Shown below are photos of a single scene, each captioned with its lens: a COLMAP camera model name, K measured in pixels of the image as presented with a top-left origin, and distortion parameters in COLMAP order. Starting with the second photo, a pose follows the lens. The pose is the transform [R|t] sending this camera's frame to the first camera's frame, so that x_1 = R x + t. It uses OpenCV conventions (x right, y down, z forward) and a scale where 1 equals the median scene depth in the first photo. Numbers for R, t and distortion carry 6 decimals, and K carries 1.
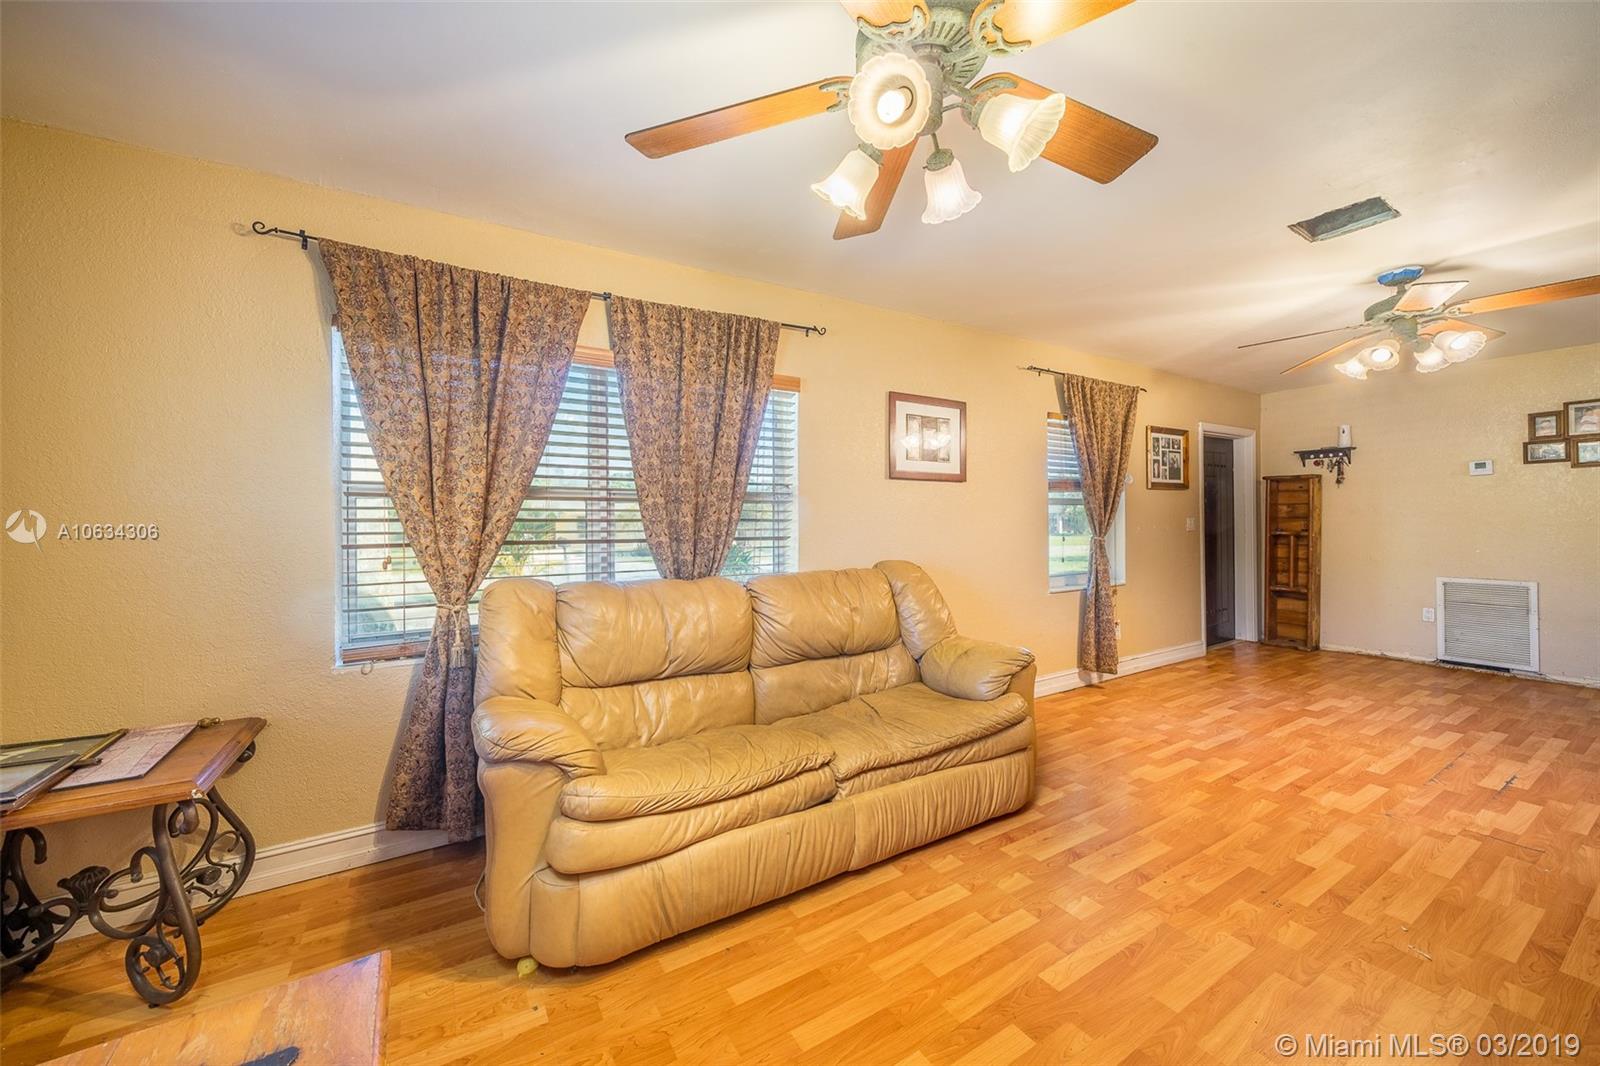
lens RADIAL K [[587.8, 0, 789.1], [0, 587.8, 524.8], [0, 0, 1]] dist [-0.002728, -0.000425]
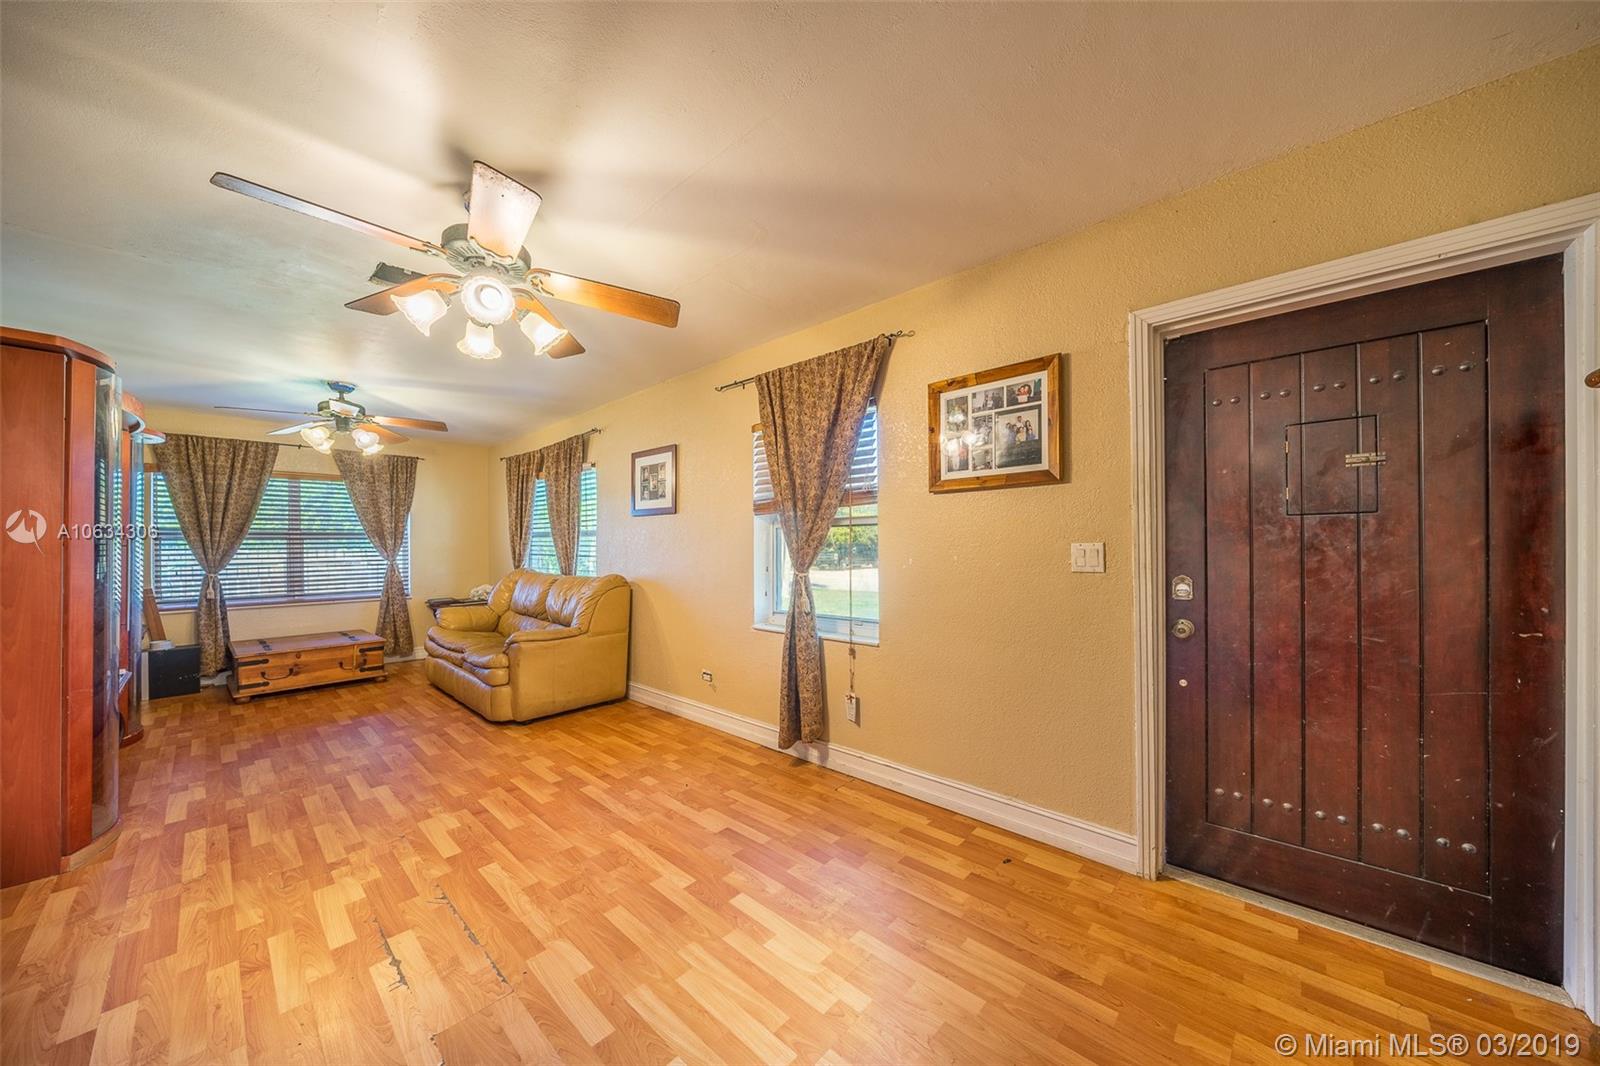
lens RADIAL K [[560.4, 0, 784.1], [0, 560.4, 538.5], [0, 0, 1]] dist [0.003259, 0.000395]
pose [[0.260701, -0.002598, -0.965416, 1.846959], [0.006382, 0.999979, -0.000968, -0.026607], [0.965398, -0.005909, 0.260712, 1.190414]]
